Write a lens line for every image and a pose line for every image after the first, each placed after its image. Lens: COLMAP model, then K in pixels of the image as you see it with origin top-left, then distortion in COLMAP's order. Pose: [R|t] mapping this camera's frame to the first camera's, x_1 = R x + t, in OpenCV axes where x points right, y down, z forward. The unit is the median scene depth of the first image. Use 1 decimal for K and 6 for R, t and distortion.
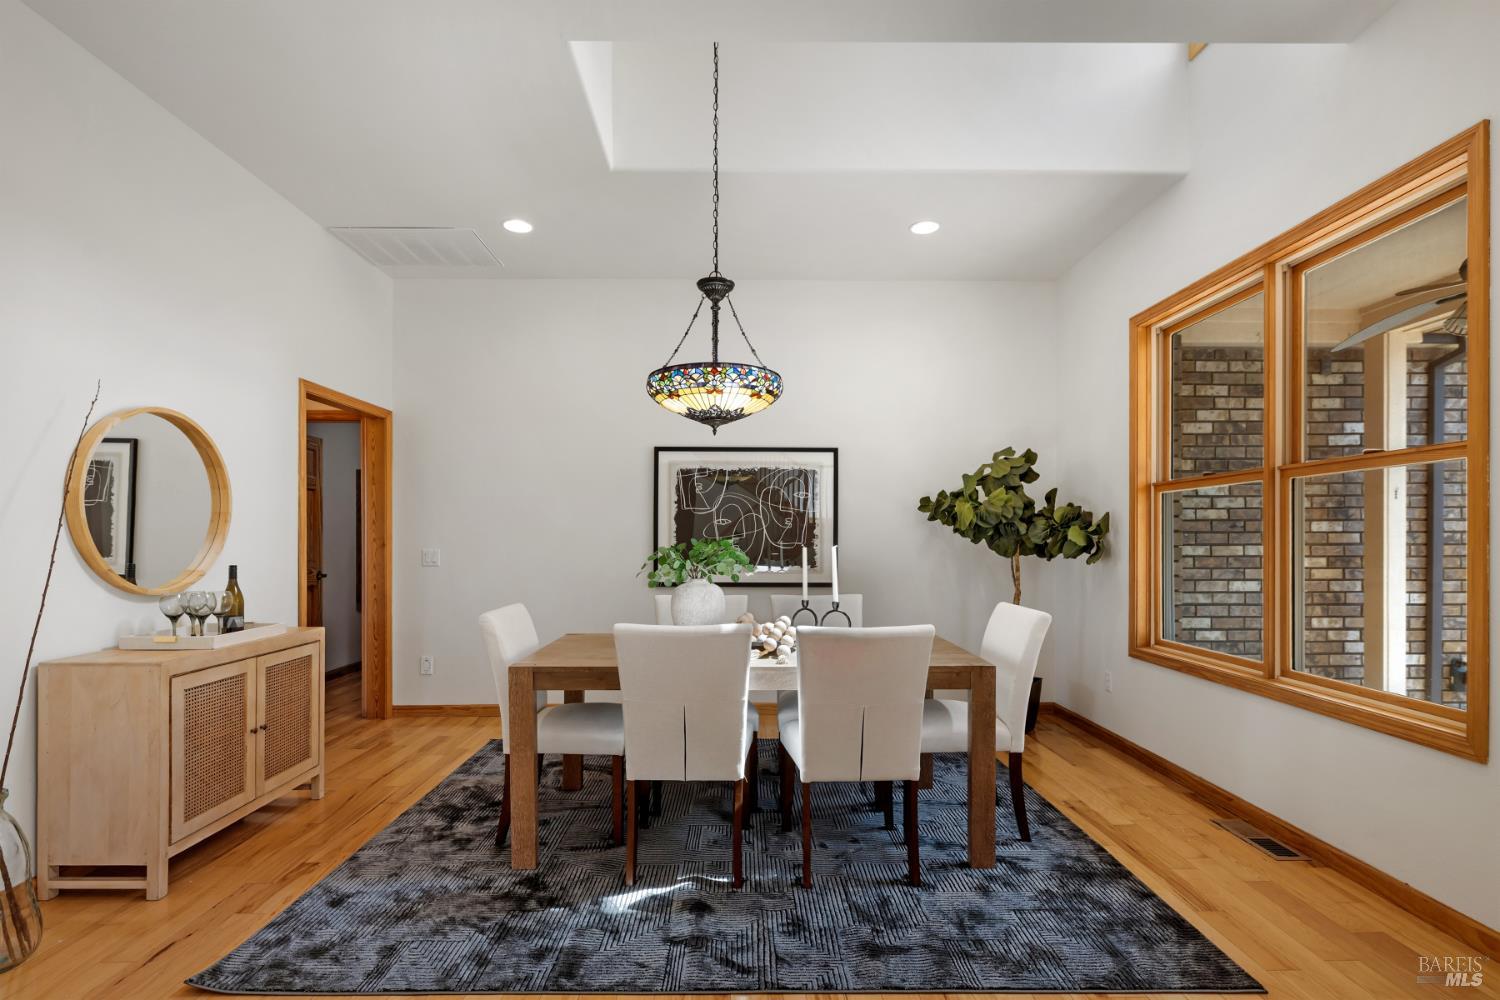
lens RADIAL K [[709.5, 0, 748.6], [0, 709.5, 540.5], [0, 0, 1]] dist [0.000691, -0.000215]
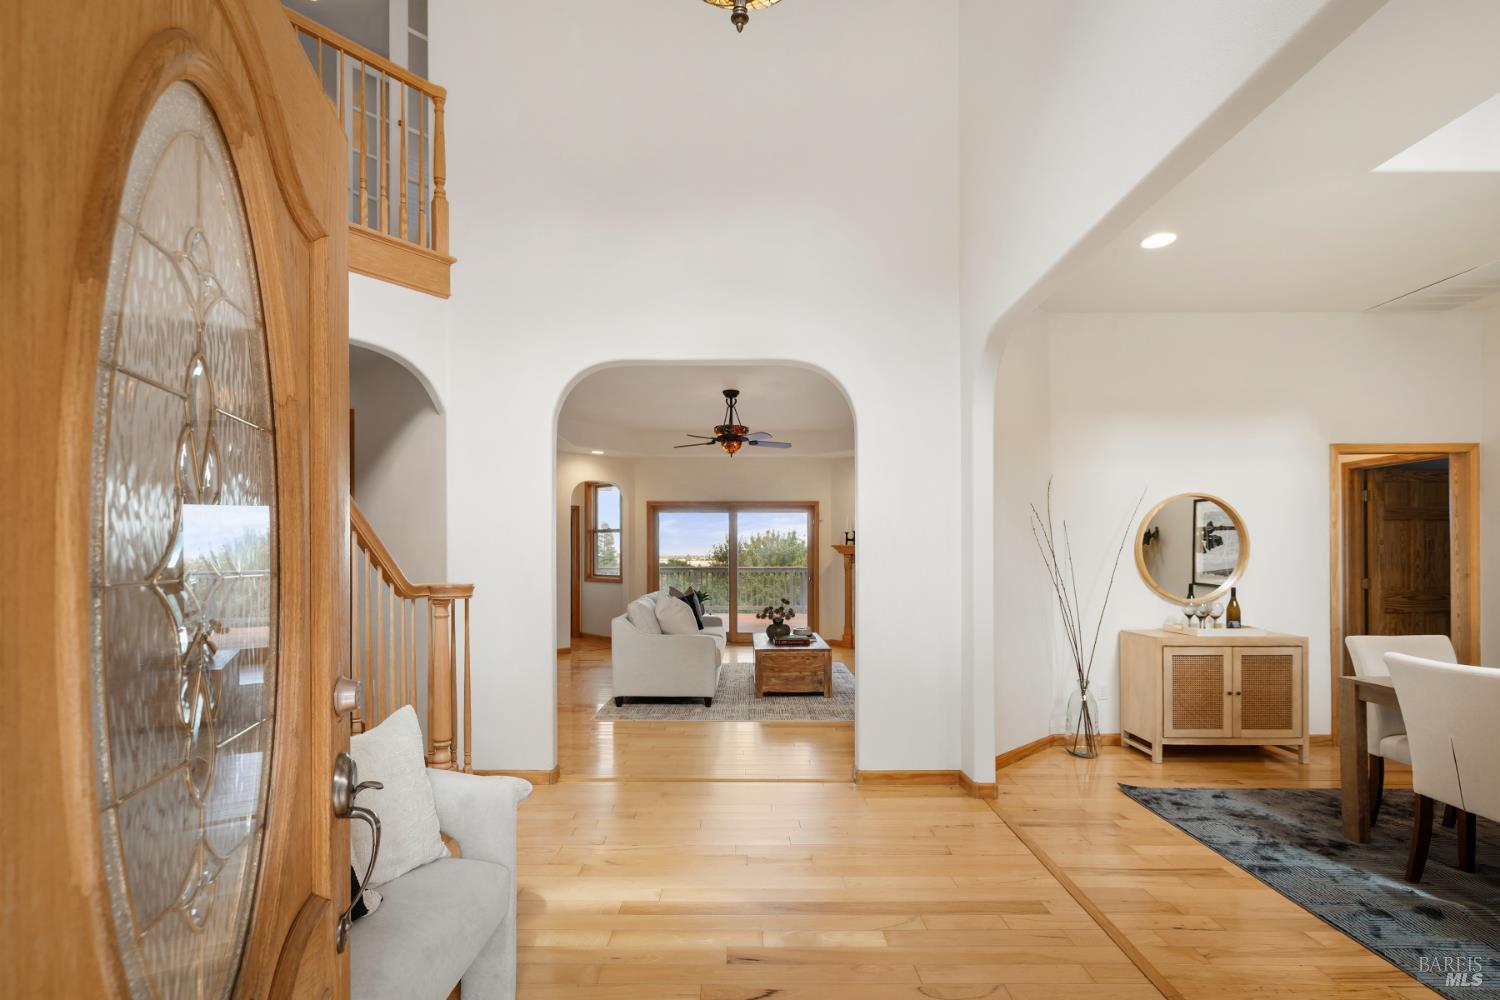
lens RADIAL K [[681.7, 0, 742.7], [0, 681.7, 554.6], [0, 0, 1]] dist [-0.000659, -0.000207]
pose [[-0.011127, 0.000904, -0.999938, 0.886467], [0.001643, 0.999998, 0.000886, -0.046030], [0.999937, -0.001633, -0.011129, -0.068774]]
